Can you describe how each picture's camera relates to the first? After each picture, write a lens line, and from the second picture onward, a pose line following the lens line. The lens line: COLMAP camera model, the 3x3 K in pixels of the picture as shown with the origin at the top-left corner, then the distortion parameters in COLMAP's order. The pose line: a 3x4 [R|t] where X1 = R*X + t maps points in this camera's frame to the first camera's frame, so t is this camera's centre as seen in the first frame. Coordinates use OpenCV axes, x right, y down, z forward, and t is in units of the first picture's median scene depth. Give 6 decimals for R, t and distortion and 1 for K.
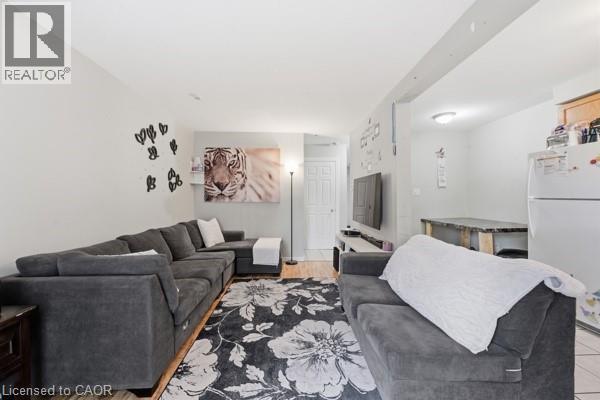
lens RADIAL K [[237.3, 0, 290.0], [0, 237.3, 198.3], [0, 0, 1]] dist [-0.003616, 0.000341]
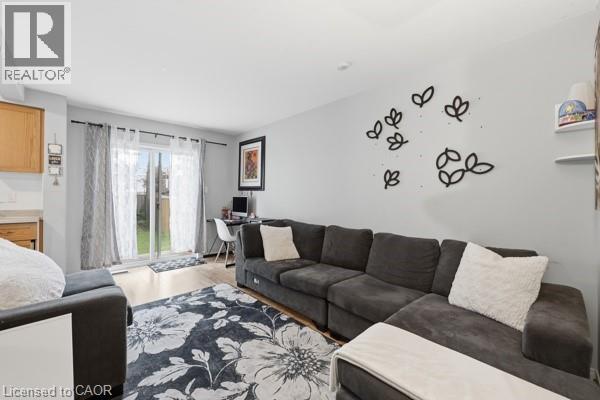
lens RADIAL K [[237.7, 0, 290.2], [0, 237.7, 198.7], [0, 0, 1]] dist [0.002382, 0.000030]
pose [[-0.734797, 0.005963, -0.678261, 0.316760], [-0.009475, 0.999774, 0.019054, -0.006396], [0.678221, 0.020428, -0.734574, 1.730219]]
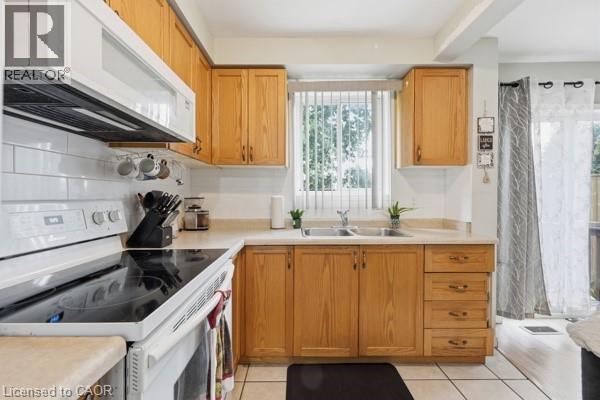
lens RADIAL K [[237.7, 0, 294.8], [0, 237.7, 194.0], [0, 0, 1]] dist [0.002382, 0.000030]
pose [[-0.999924, 0.007443, 0.009865, 0.960247], [0.007441, 0.999972, -0.000213, -0.009145], [-0.009867, -0.000139, -0.999951, 0.807927]]
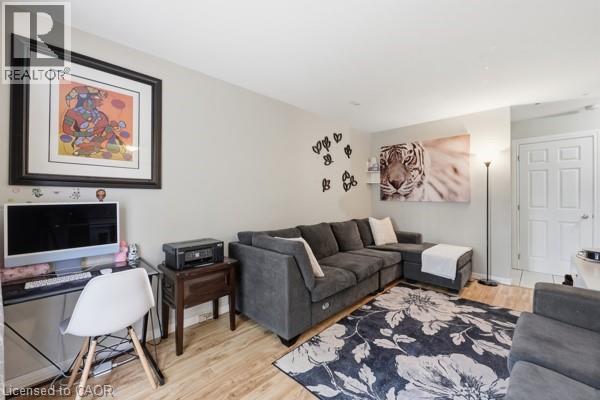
lens RADIAL K [[237.3, 0, 296.5], [0, 237.3, 197.4], [0, 0, 1]] dist [-0.003616, 0.000341]
pose [[0.685454, 0.002134, -0.728113, 0.243129], [-0.000186, 0.999996, 0.002756, -0.003174], [0.728116, -0.001754, 0.685452, 0.073025]]
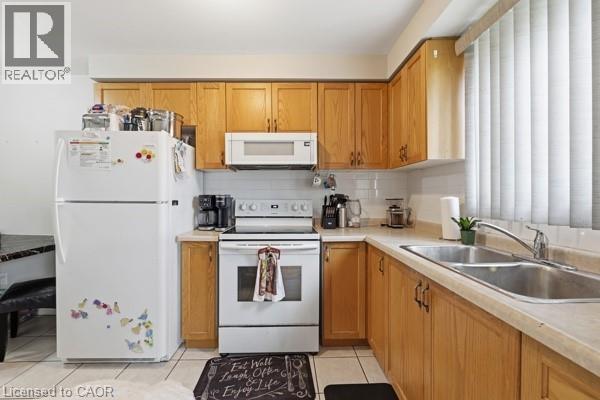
lens RADIAL K [[237.3, 0, 299.2], [0, 237.3, 199.1], [0, 0, 1]] dist [-0.003616, 0.000341]
pose [[-0.021690, -0.000775, 0.999764, 0.366108], [0.006951, 0.999975, 0.000926, -0.002929], [-0.999741, 0.006969, -0.021684, 0.369160]]
